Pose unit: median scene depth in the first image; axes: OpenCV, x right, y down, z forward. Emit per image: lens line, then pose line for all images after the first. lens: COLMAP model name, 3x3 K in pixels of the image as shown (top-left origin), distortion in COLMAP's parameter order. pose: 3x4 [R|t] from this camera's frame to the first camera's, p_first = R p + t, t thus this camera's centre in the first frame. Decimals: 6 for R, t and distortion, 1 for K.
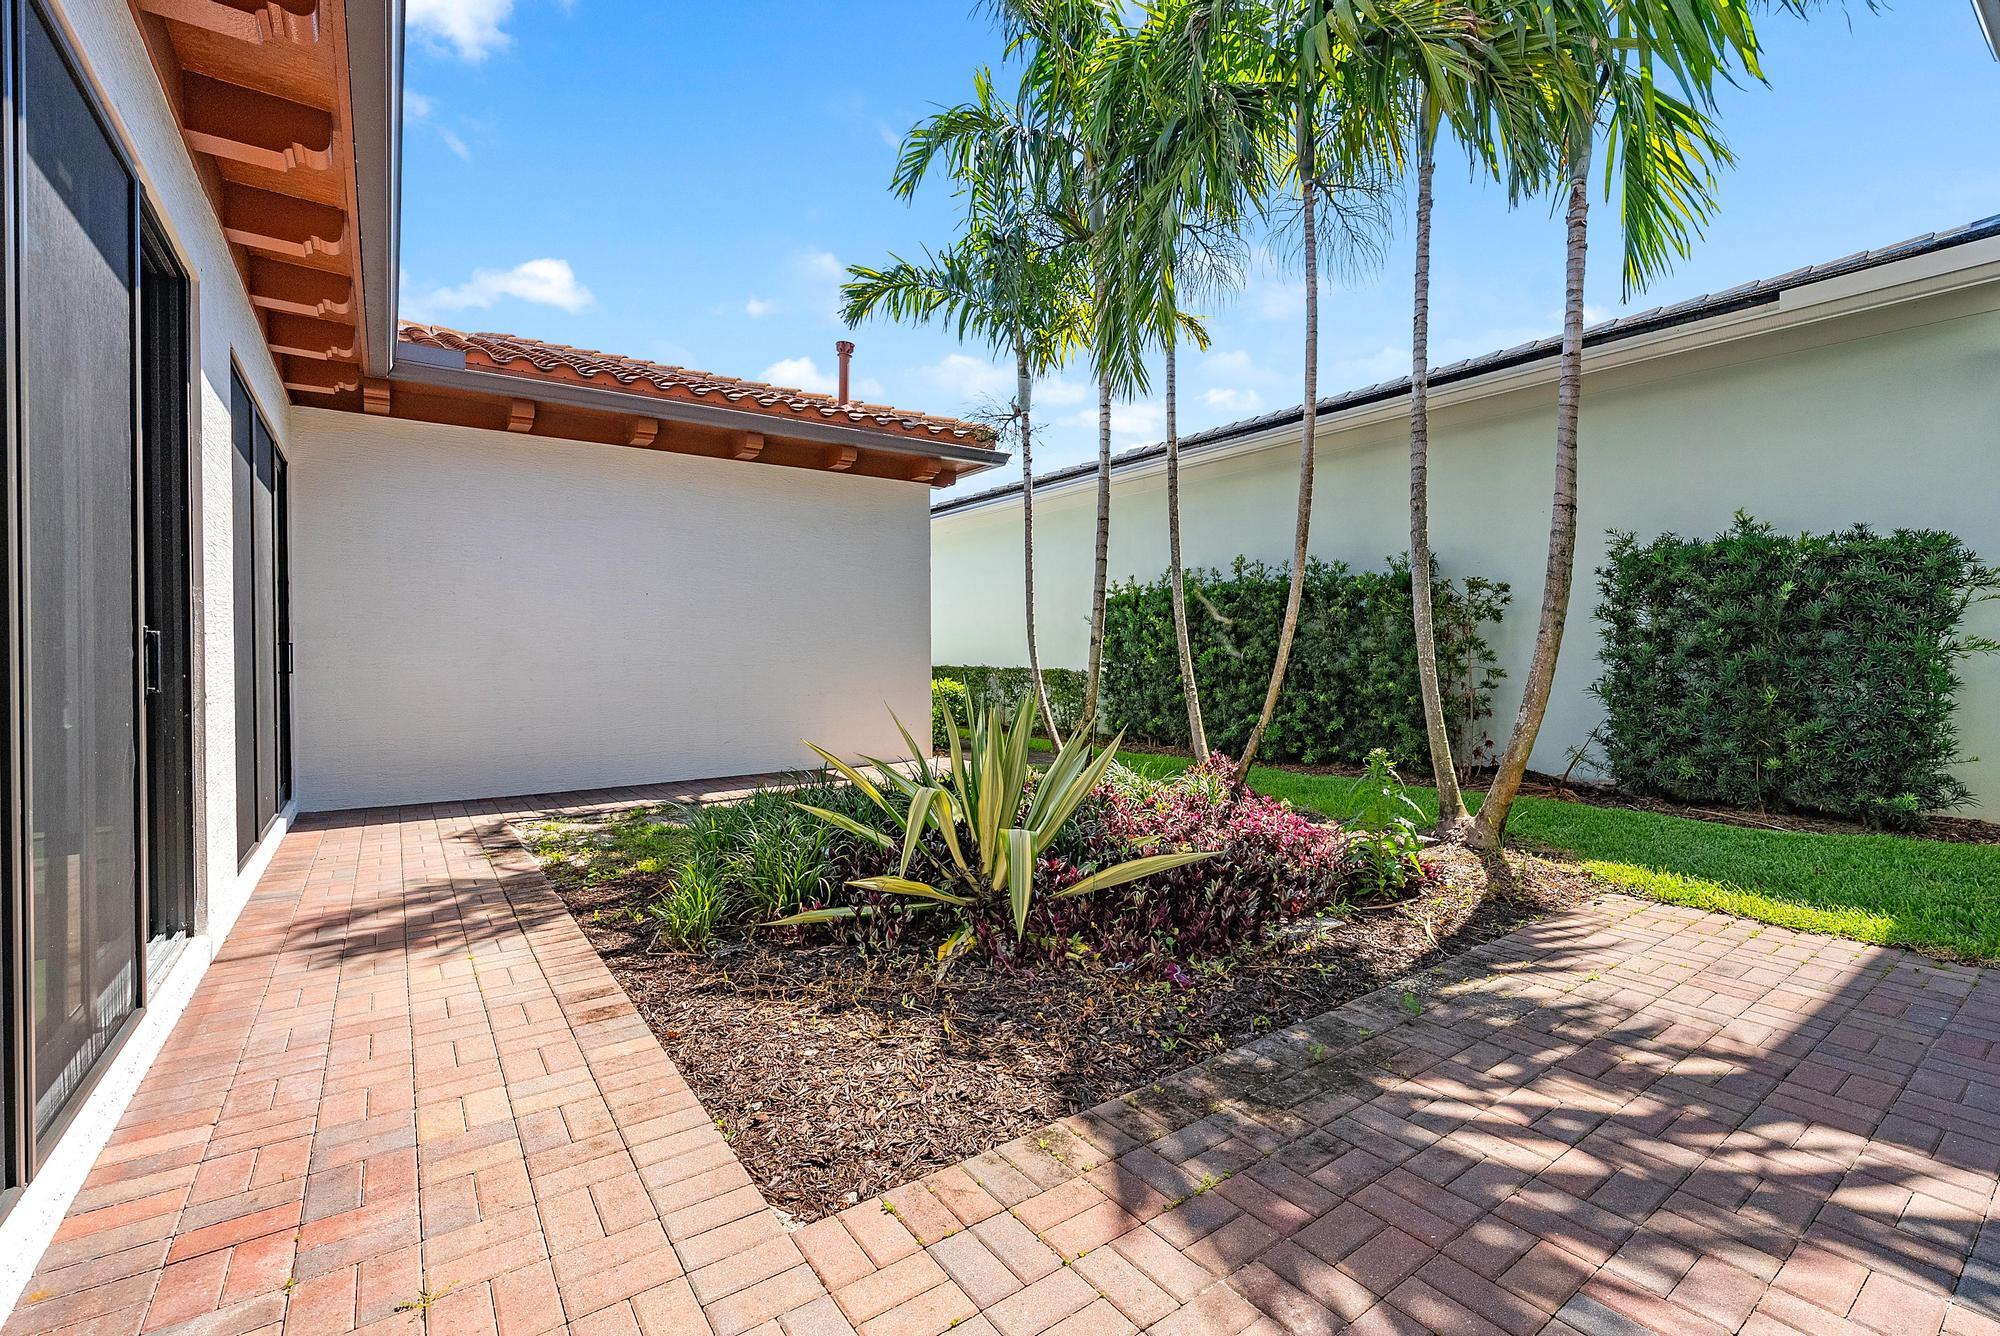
lens RADIAL K [[905.8, 0, 999.9], [0, 905.8, 640.0], [0, 0, 1]] dist [0.000469, 0.000115]
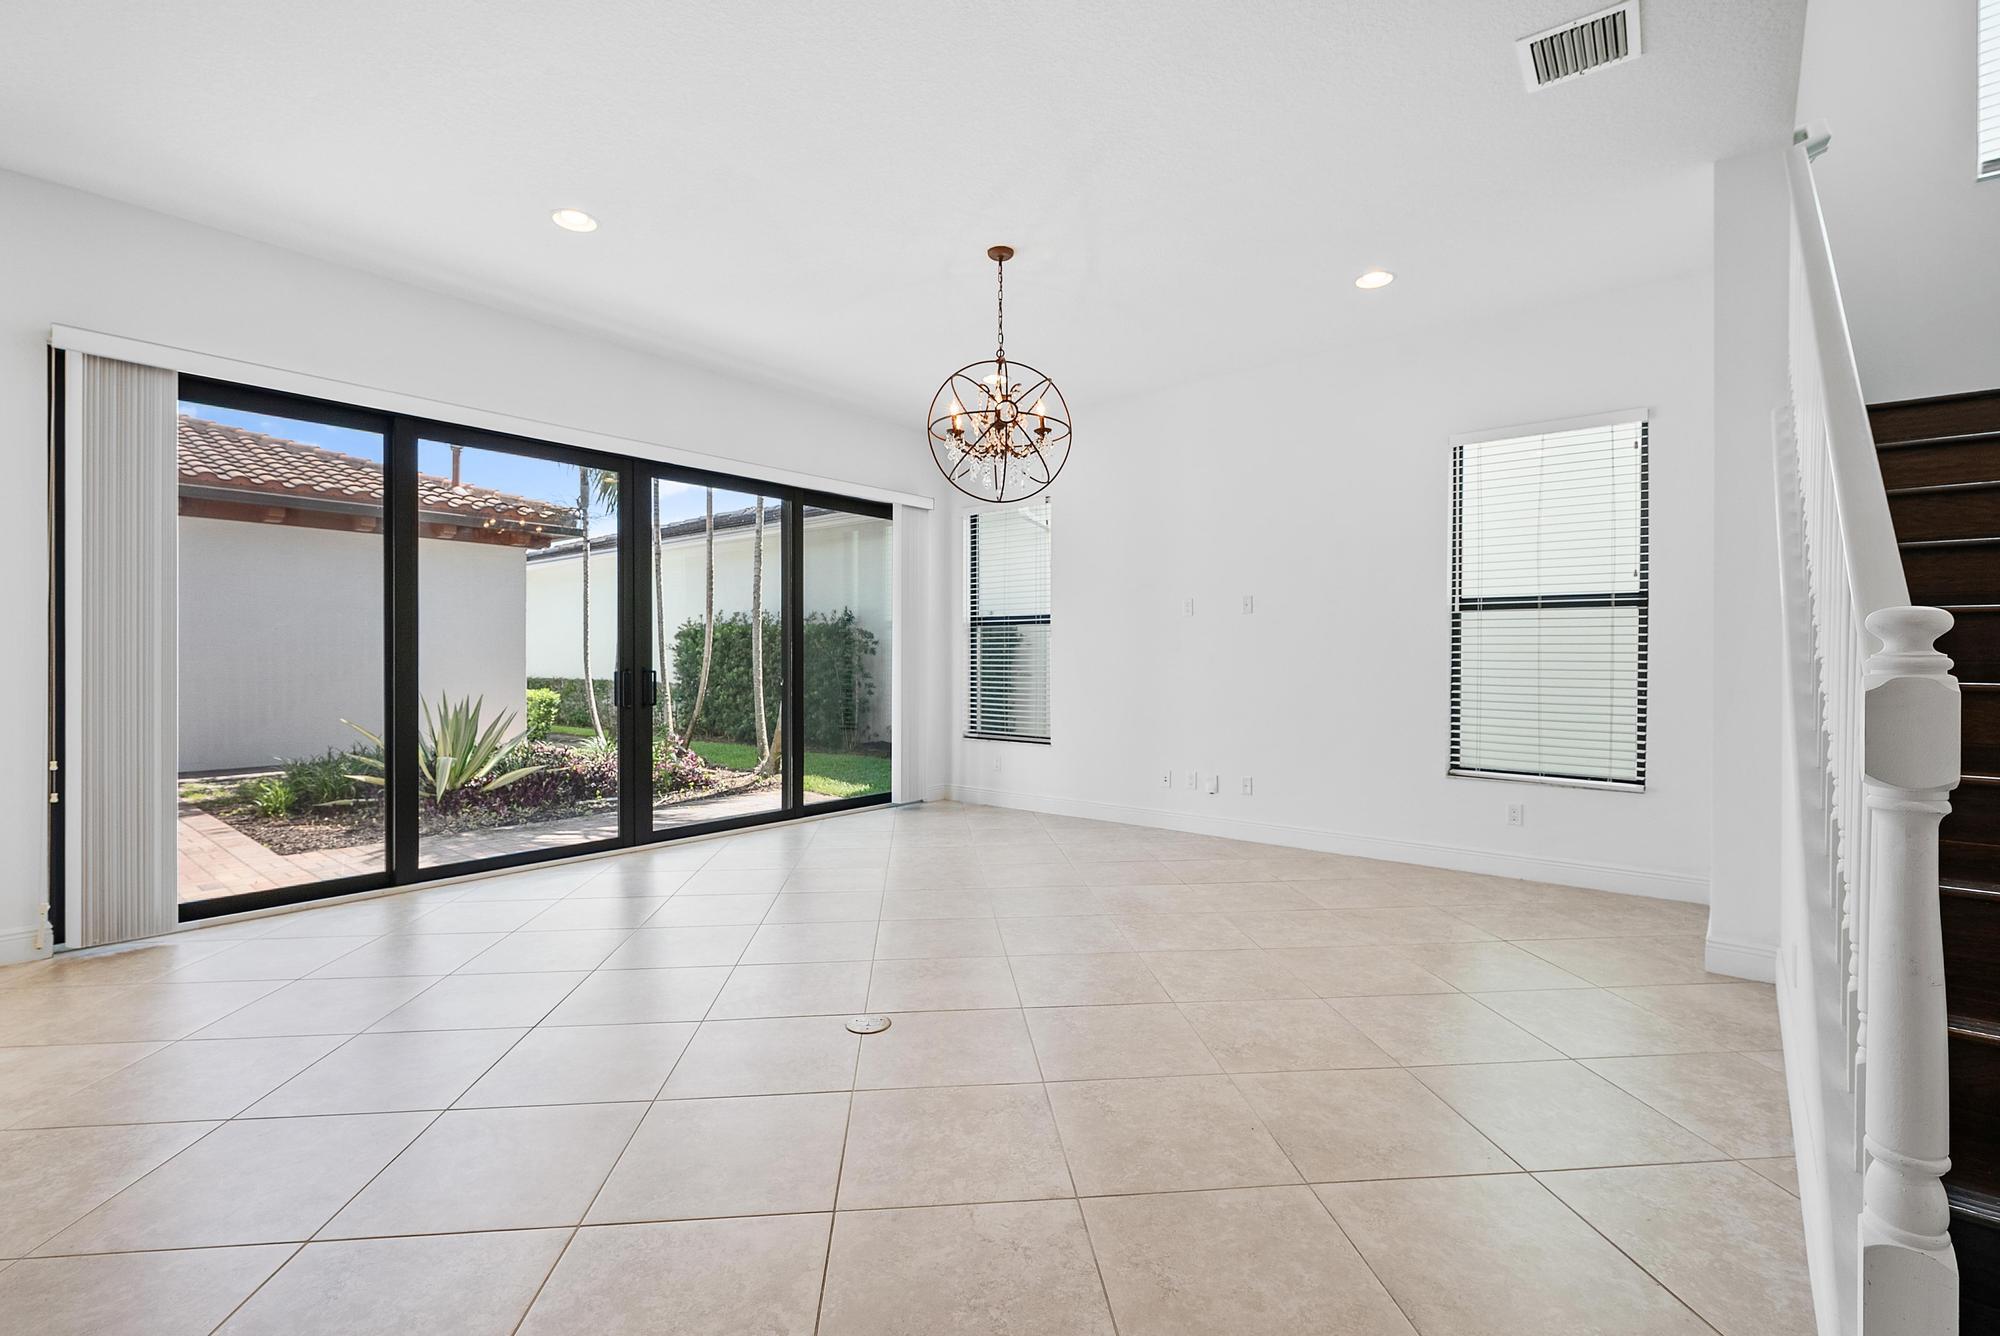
lens RADIAL K [[908.0, 0, 1001.3], [0, 908.0, 657.3], [0, 0, 1]] dist [0.001058, 0.000555]
pose [[0.968821, 0.020903, 0.246880, 0.322771], [-0.020881, 0.999778, -0.002708, -0.014982], [-0.246881, -0.002532, 0.969042, -0.600927]]
